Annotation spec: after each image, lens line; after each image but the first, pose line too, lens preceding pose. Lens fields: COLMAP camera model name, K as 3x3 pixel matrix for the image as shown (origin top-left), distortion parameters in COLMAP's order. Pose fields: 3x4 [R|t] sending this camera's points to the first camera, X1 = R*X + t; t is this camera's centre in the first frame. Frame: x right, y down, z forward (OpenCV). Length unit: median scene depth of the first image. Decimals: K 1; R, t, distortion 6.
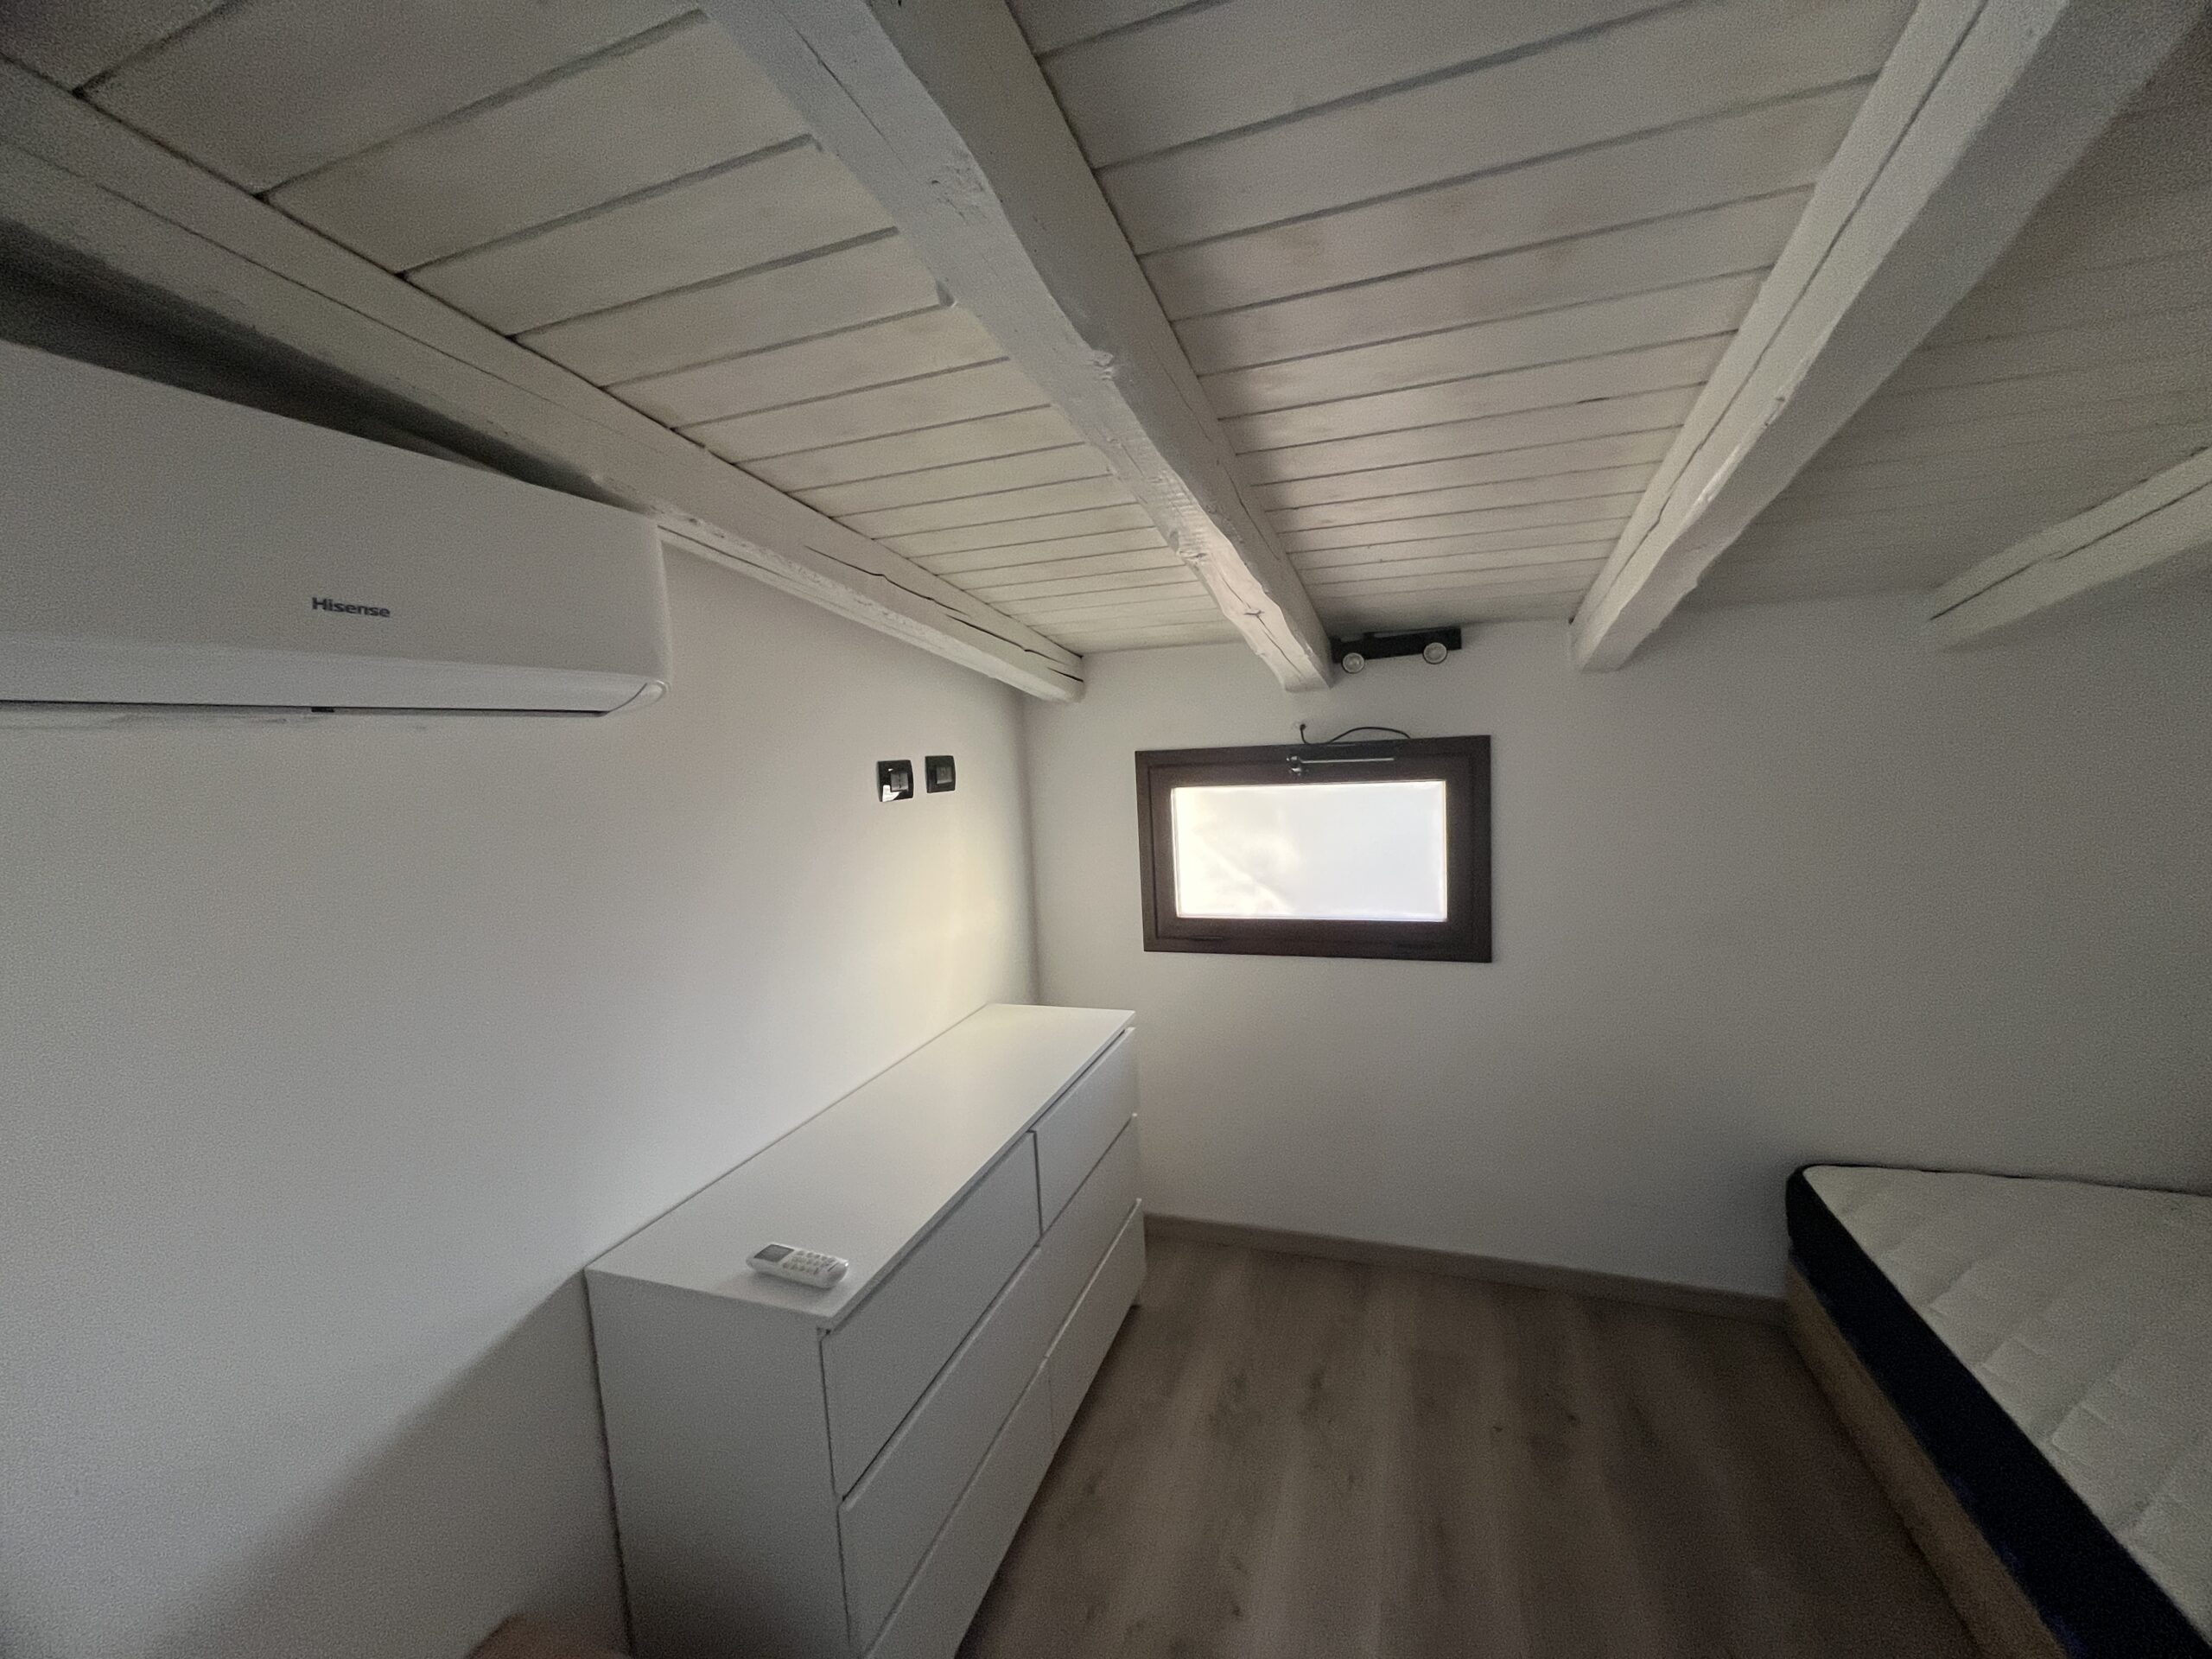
lens RADIAL K [[894.0, 0, 1101.9], [0, 894.0, 830.7], [0, 0, 1]] dist [-0.001253, -0.000645]
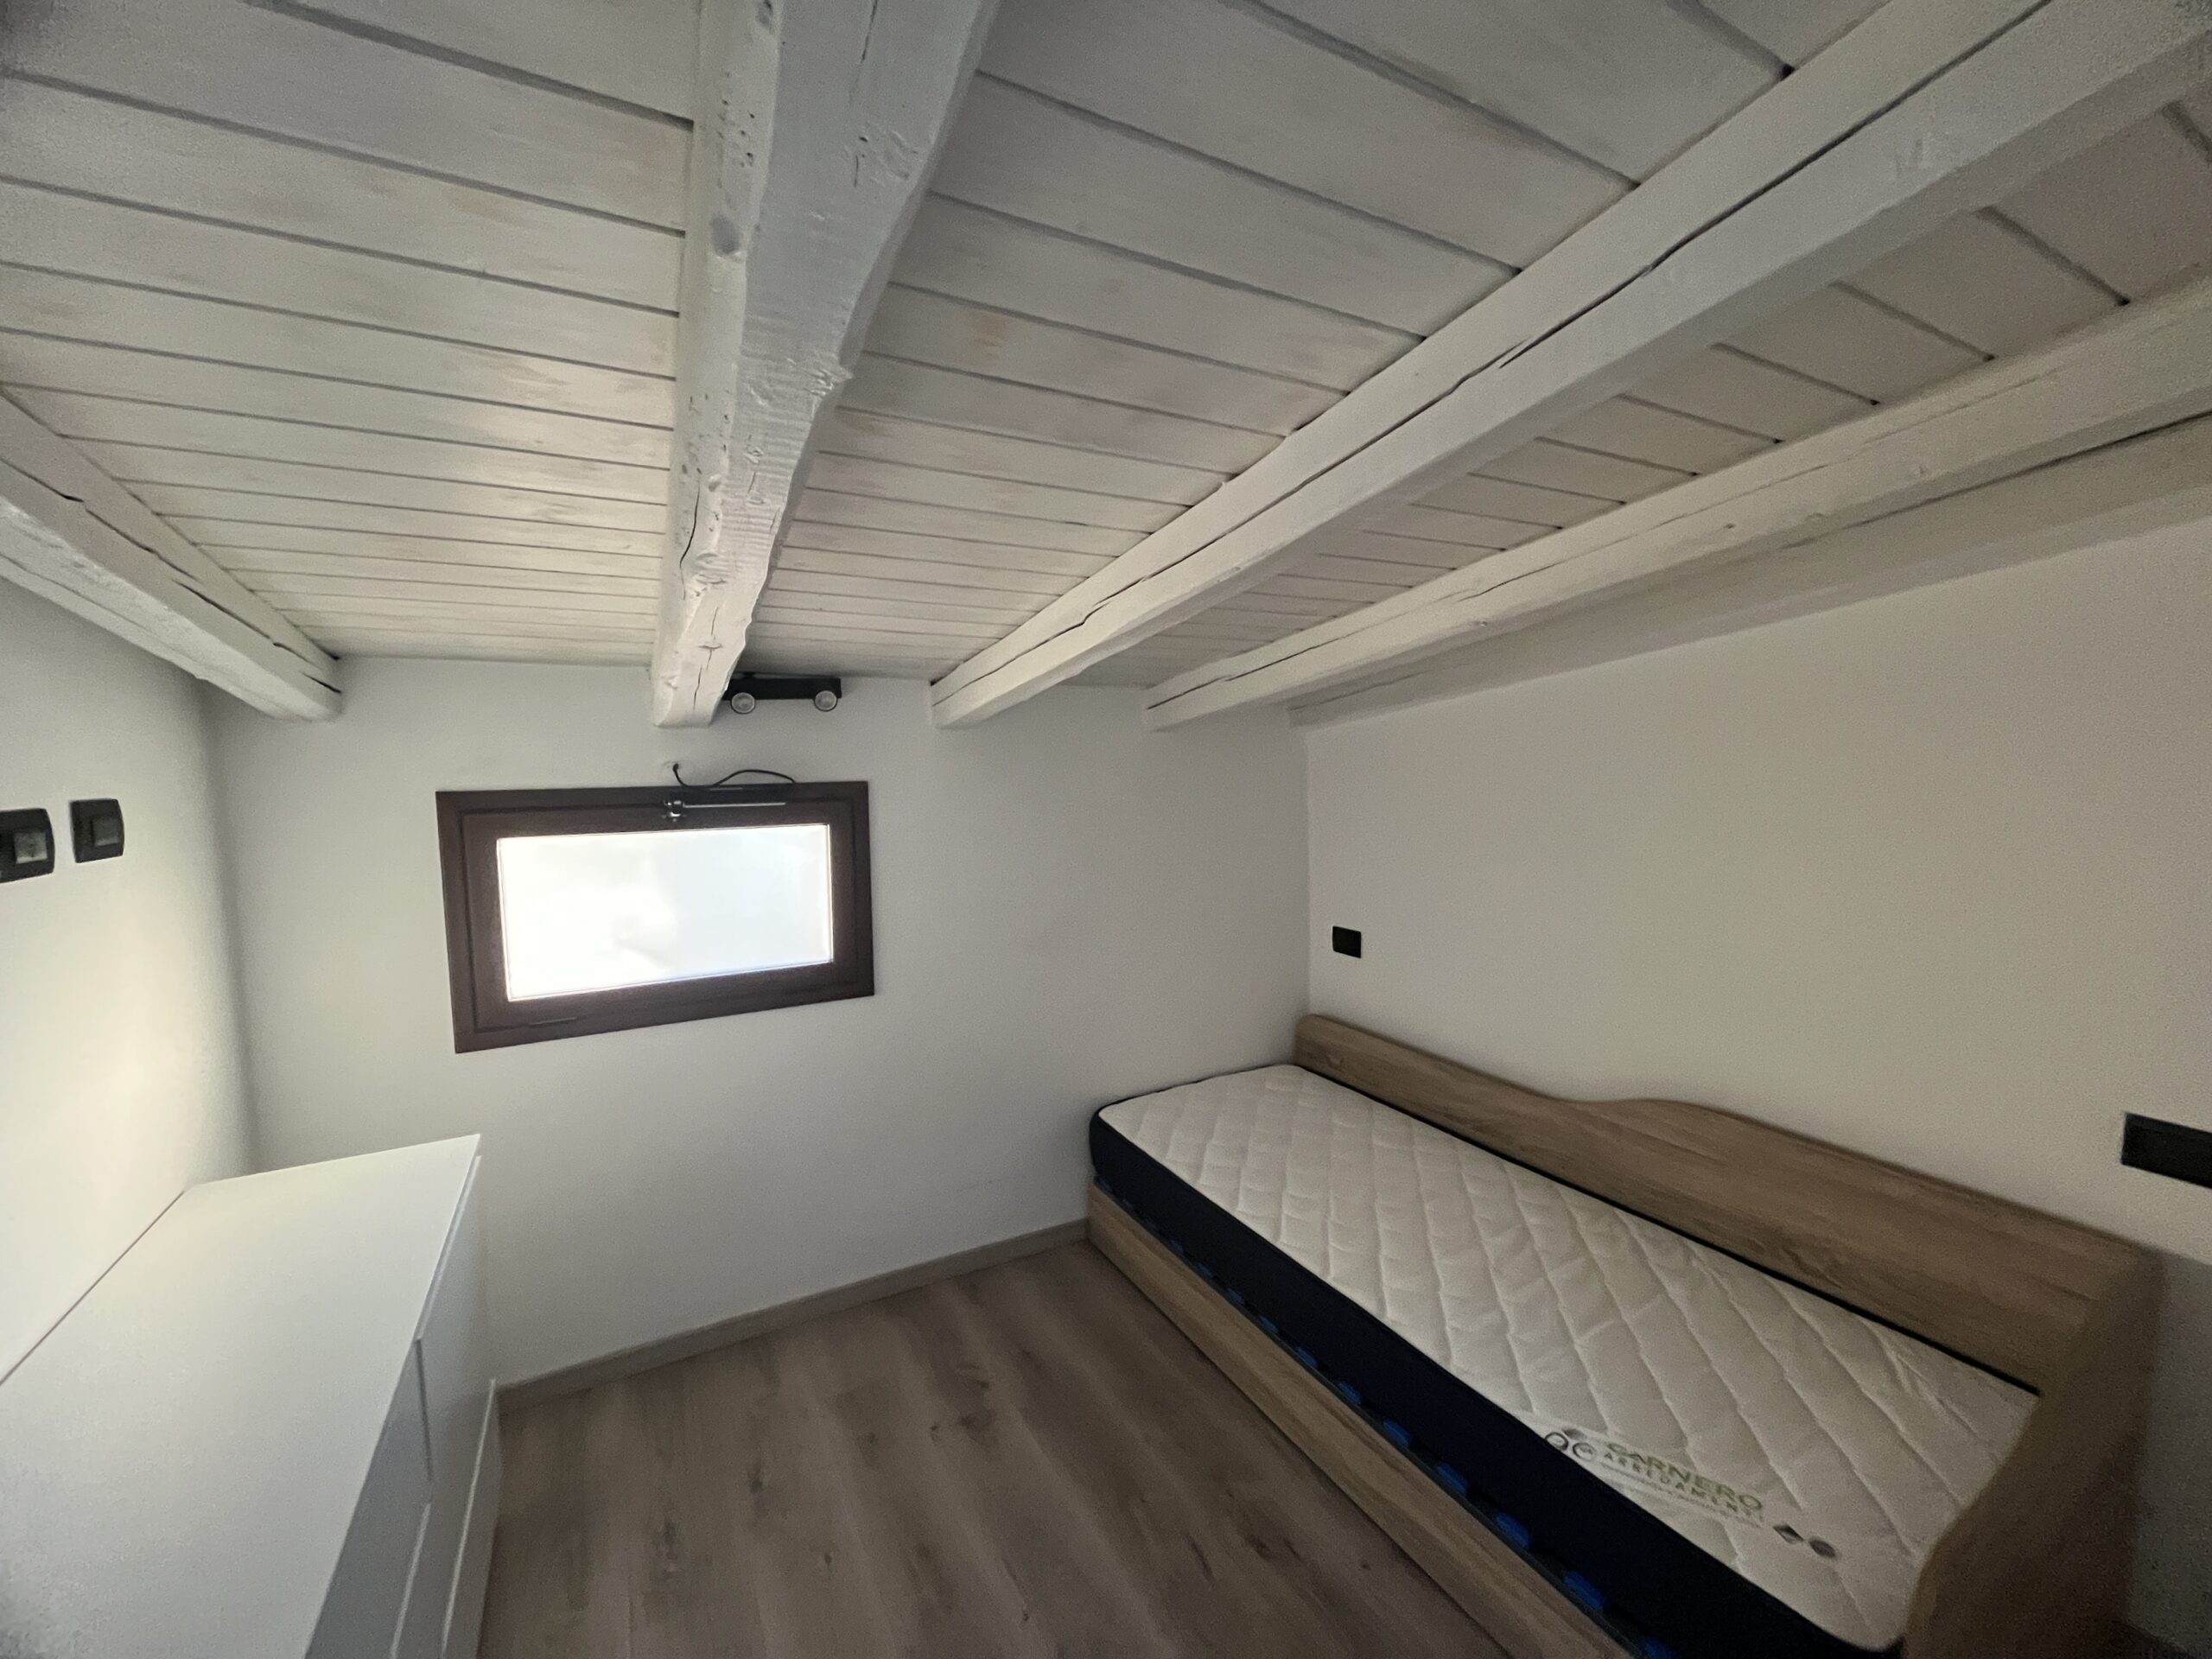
lens RADIAL K [[894.0, 0, 1101.9], [0, 894.0, 830.7], [0, 0, 1]] dist [-0.001253, -0.000645]
pose [[0.661280, -0.024545, 0.749738, -0.182512], [0.049883, 0.998691, -0.011303, -0.022106], [-0.748479, 0.044873, 0.661638, 0.090951]]
